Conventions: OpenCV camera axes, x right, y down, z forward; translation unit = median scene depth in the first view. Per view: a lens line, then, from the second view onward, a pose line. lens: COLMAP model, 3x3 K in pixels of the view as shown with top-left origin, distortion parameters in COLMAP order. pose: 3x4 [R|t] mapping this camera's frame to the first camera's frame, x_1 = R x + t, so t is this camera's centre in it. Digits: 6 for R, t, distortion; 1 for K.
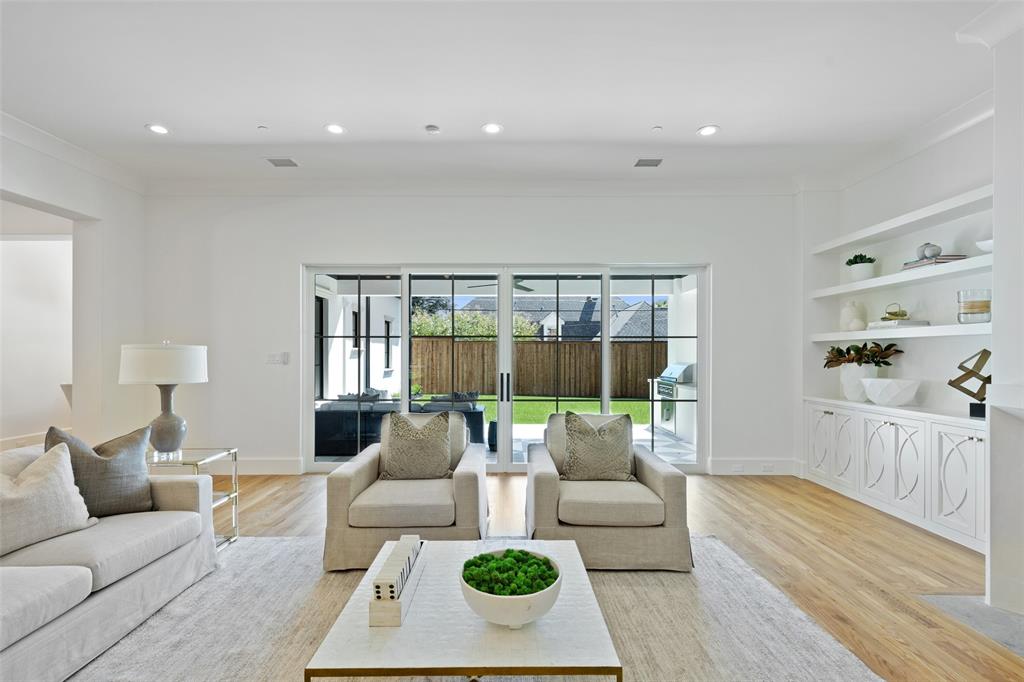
lens RADIAL K [[473.8, 0, 509.0], [0, 473.8, 350.5], [0, 0, 1]] dist [0.000903, 0.000085]
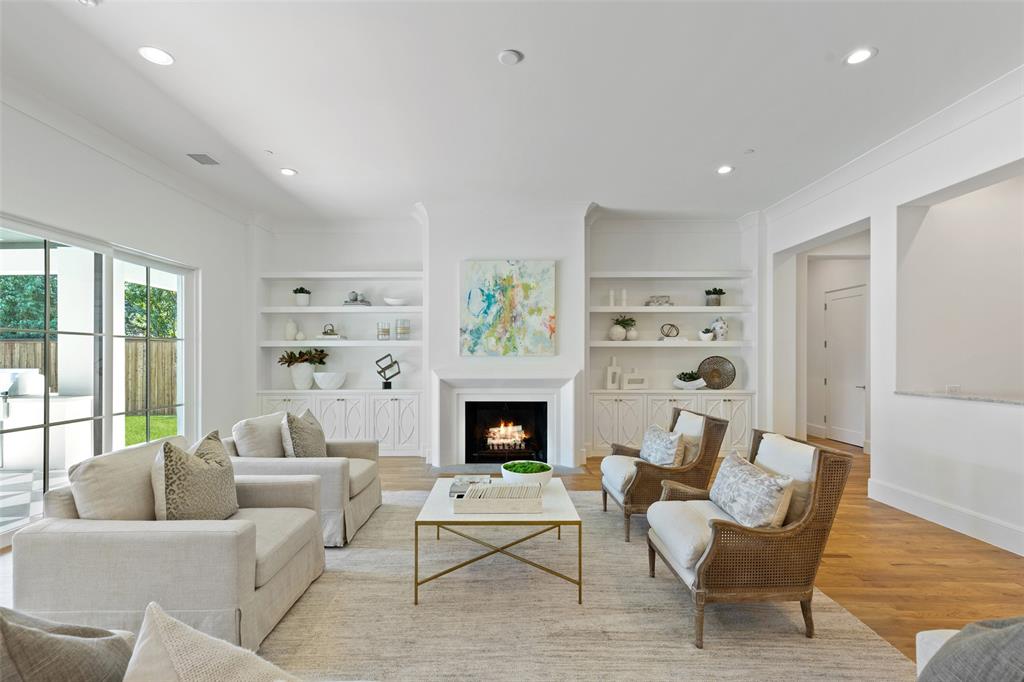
lens RADIAL K [[472.7, 0, 512.0], [0, 472.7, 341.0], [0, 0, 1]] dist [0.019312, 0.000084]
pose [[-0.020543, 0.035994, 0.999141, -0.732943], [-0.003639, 0.999342, -0.036076, 0.010111], [-0.999782, -0.004377, -0.020398, 0.411705]]
